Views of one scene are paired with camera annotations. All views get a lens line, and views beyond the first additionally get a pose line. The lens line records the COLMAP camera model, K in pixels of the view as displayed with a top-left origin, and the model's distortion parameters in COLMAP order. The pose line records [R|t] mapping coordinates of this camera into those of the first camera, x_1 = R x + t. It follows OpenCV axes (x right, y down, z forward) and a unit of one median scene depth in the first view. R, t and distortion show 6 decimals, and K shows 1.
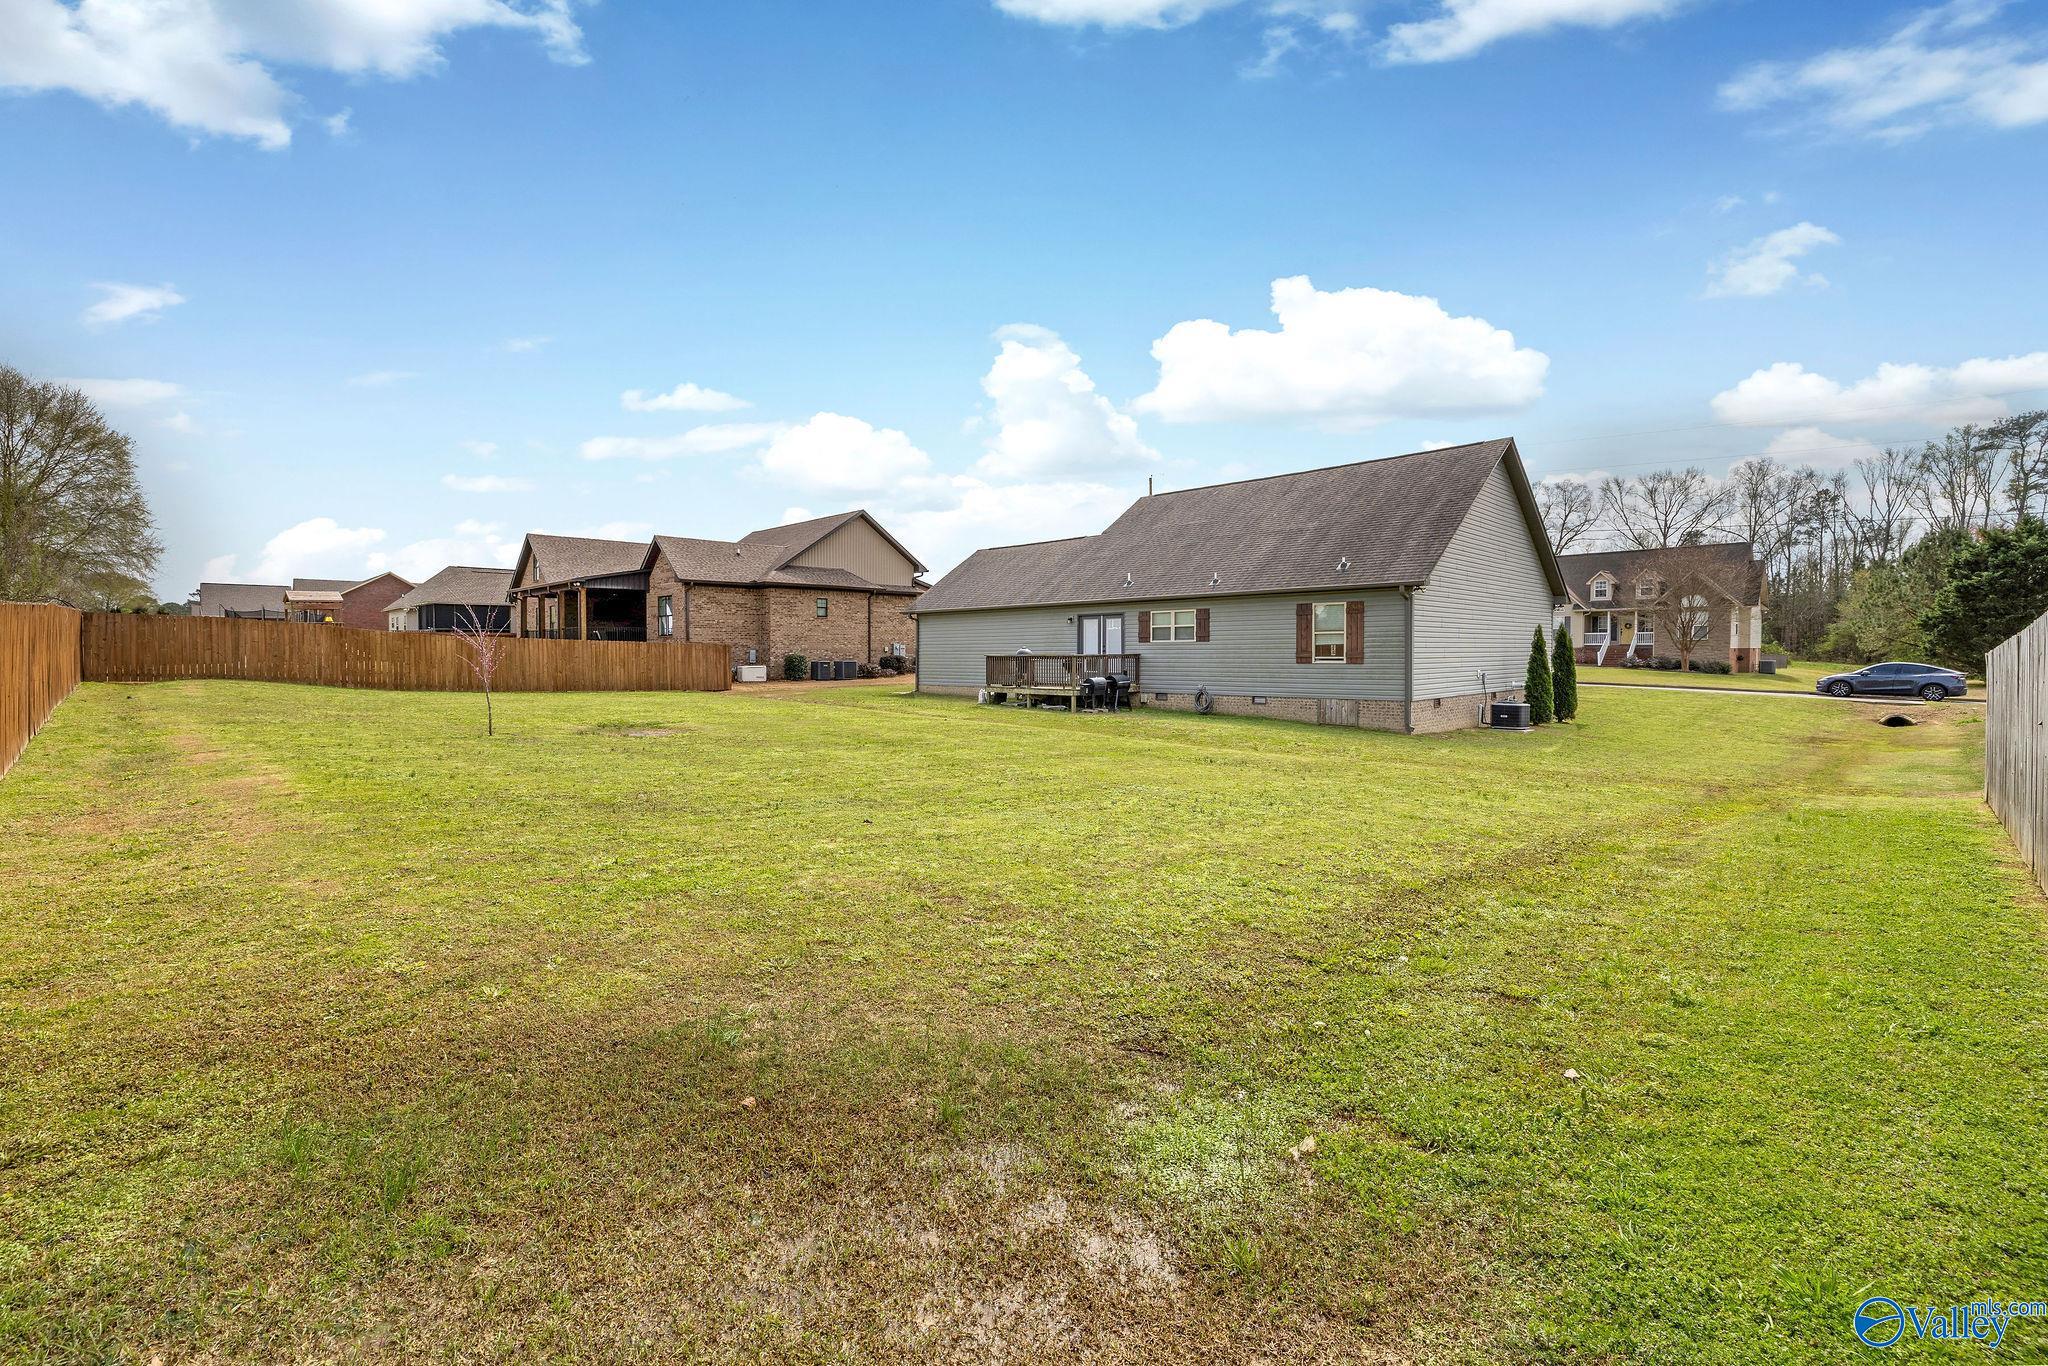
lens RADIAL K [[886.6, 0, 1024.0], [0, 886.6, 683.0], [0, 0, 1]] dist [0.001250, -0.000318]
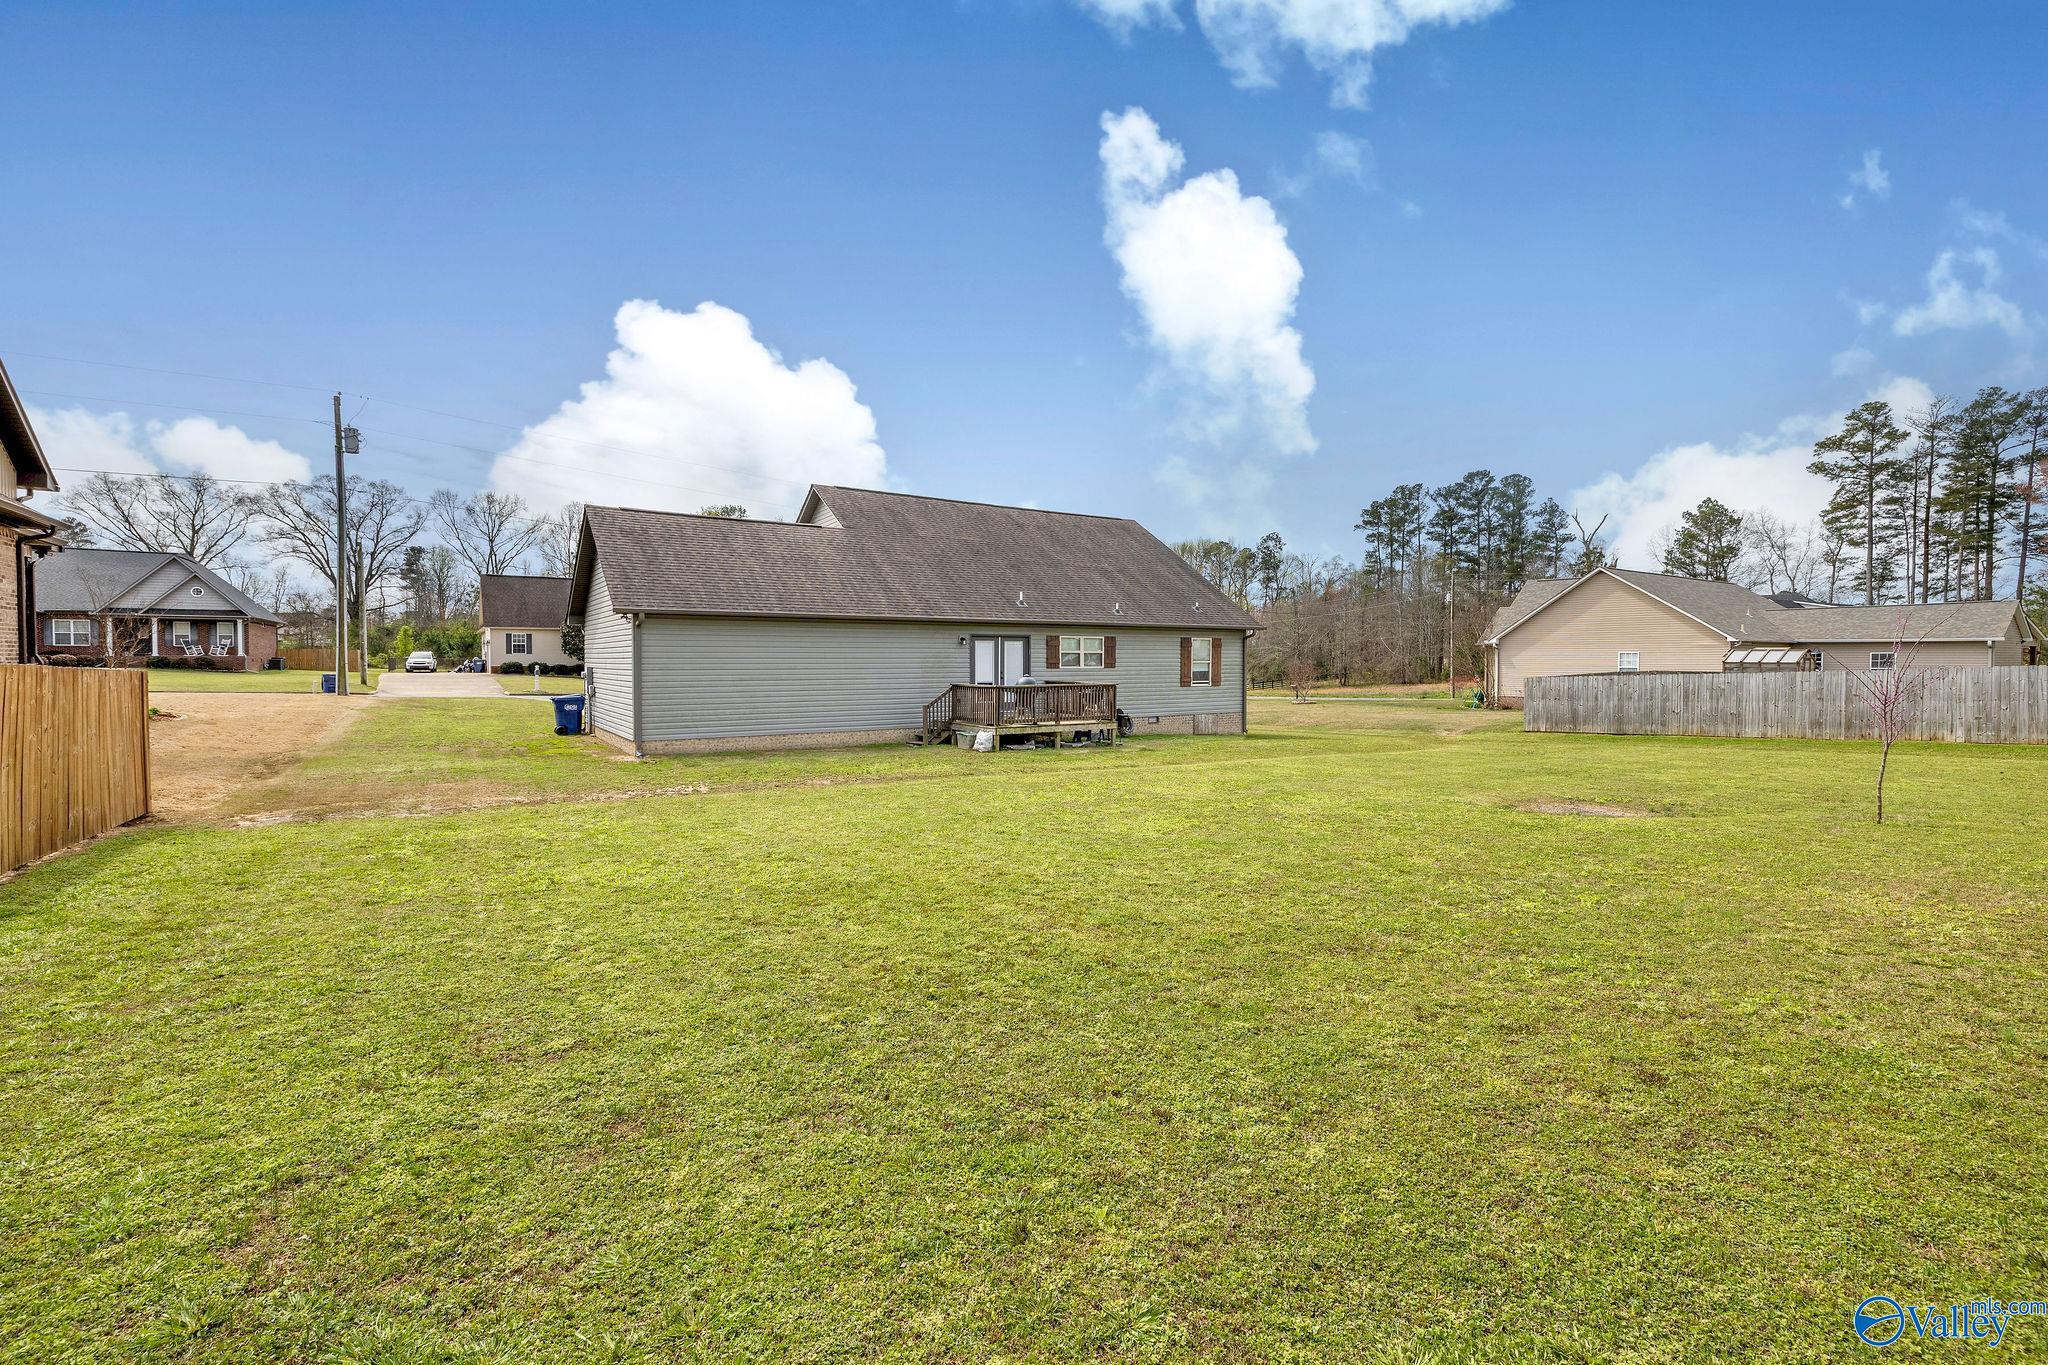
lens RADIAL K [[886.6, 0, 1024.0], [0, 886.6, 682.5], [0, 0, 1]] dist [0.001250, -0.000318]
pose [[0.185920, -0.020674, 0.982347, -0.820087], [0.033016, 0.999345, 0.014784, -0.047279], [-0.982010, 0.029684, 0.186481, 0.881447]]
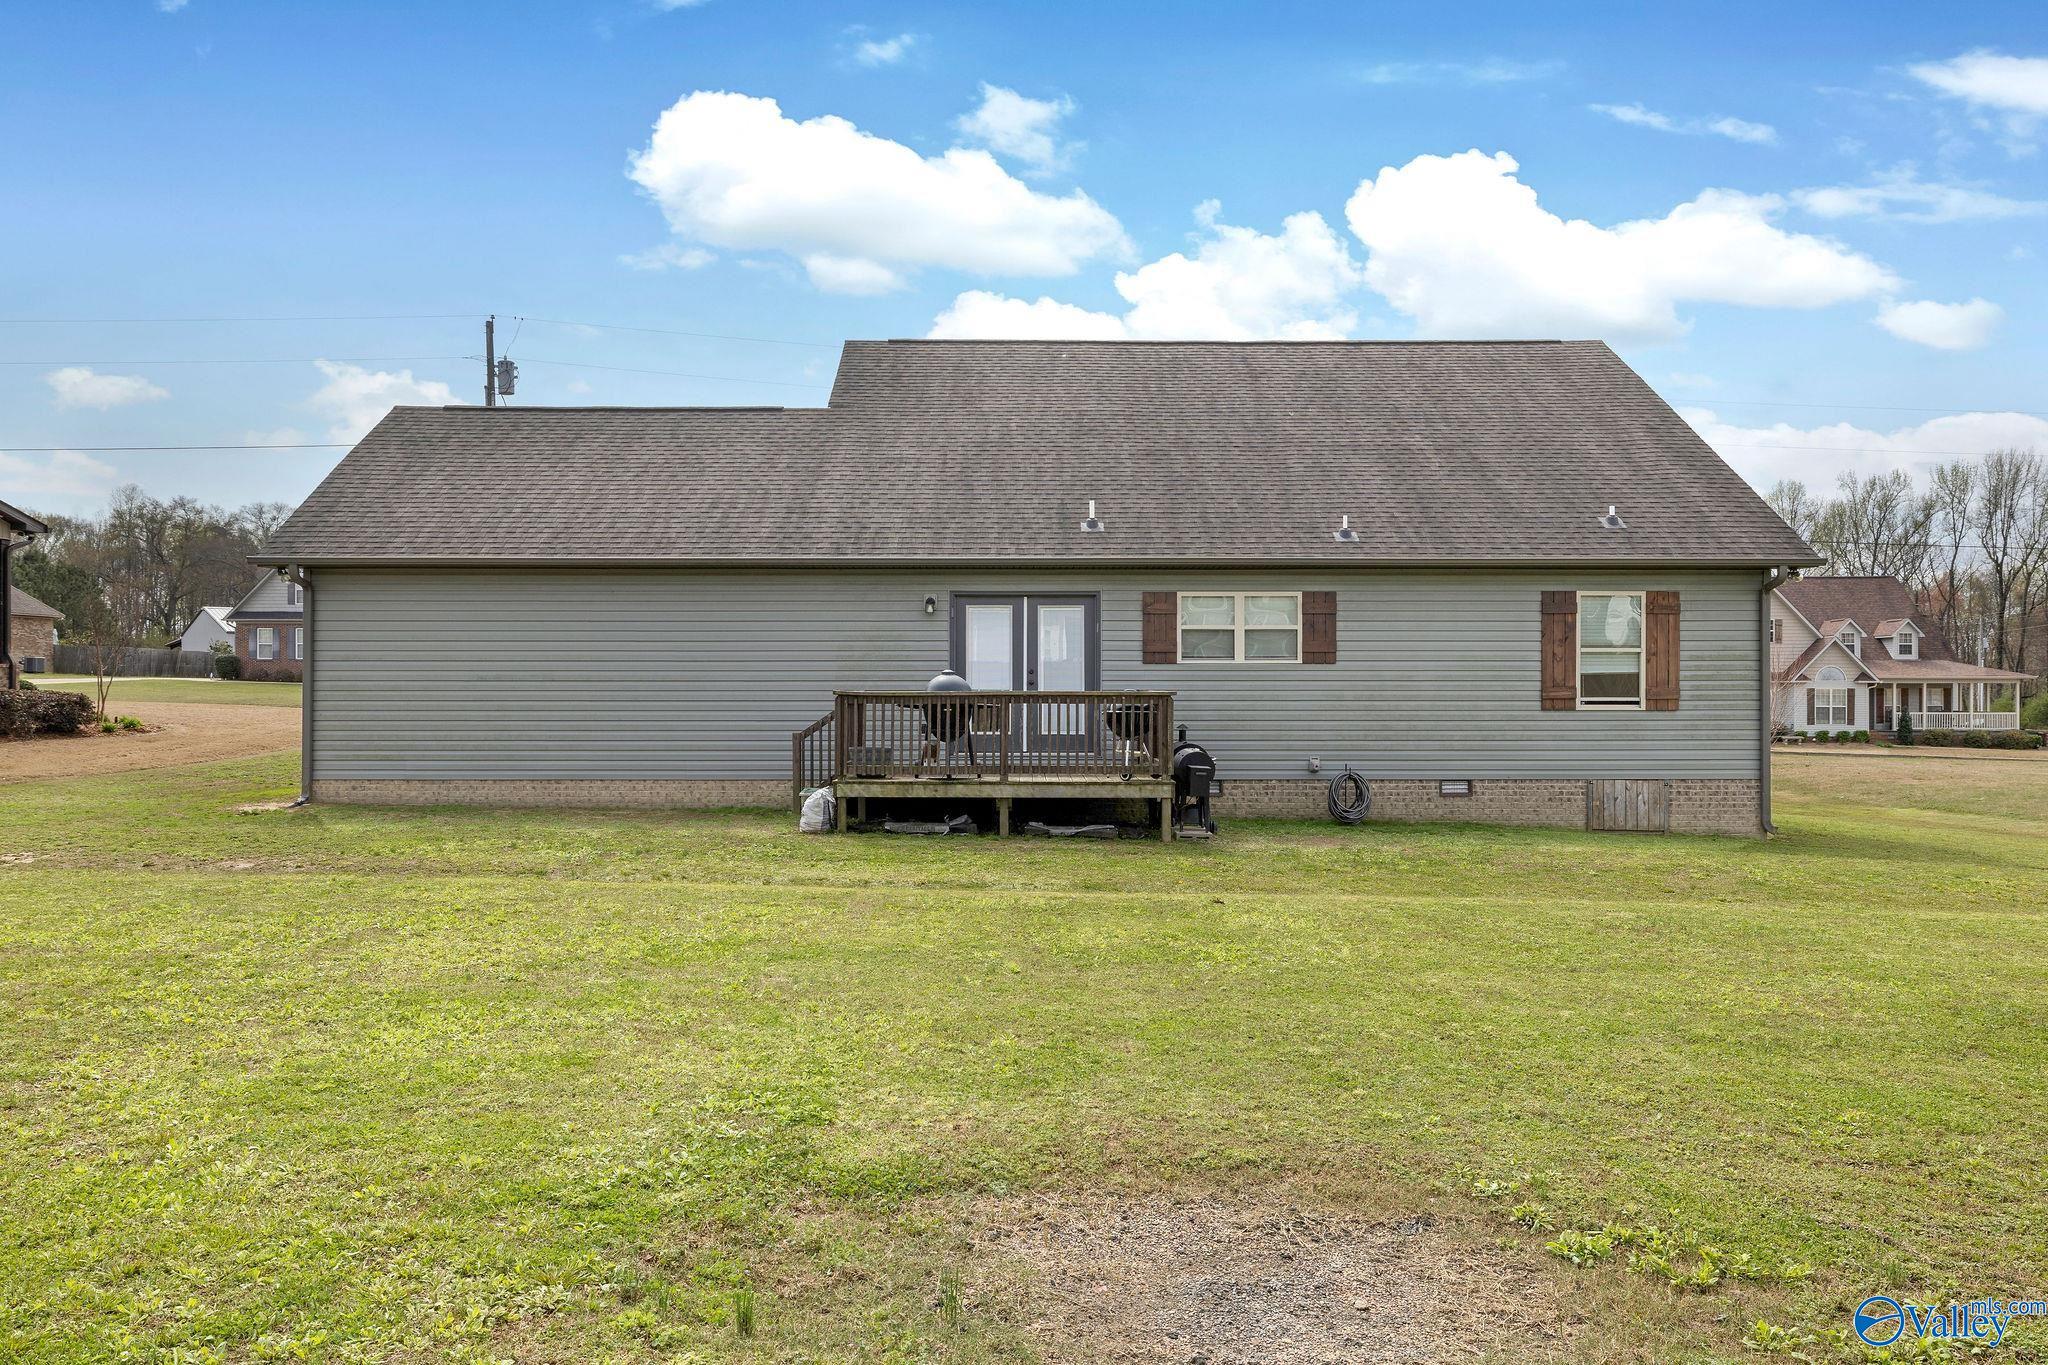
lens RADIAL K [[1428.0, 0, 1062.6], [0, 1428.0, 686.9], [0, 0, 1]] dist [-0.005642, -0.000345]
pose [[0.702150, 0.007787, 0.711986, -0.402907], [0.021003, 0.999279, -0.031641, -0.014085], [-0.711719, 0.037170, 0.701480, 0.564513]]
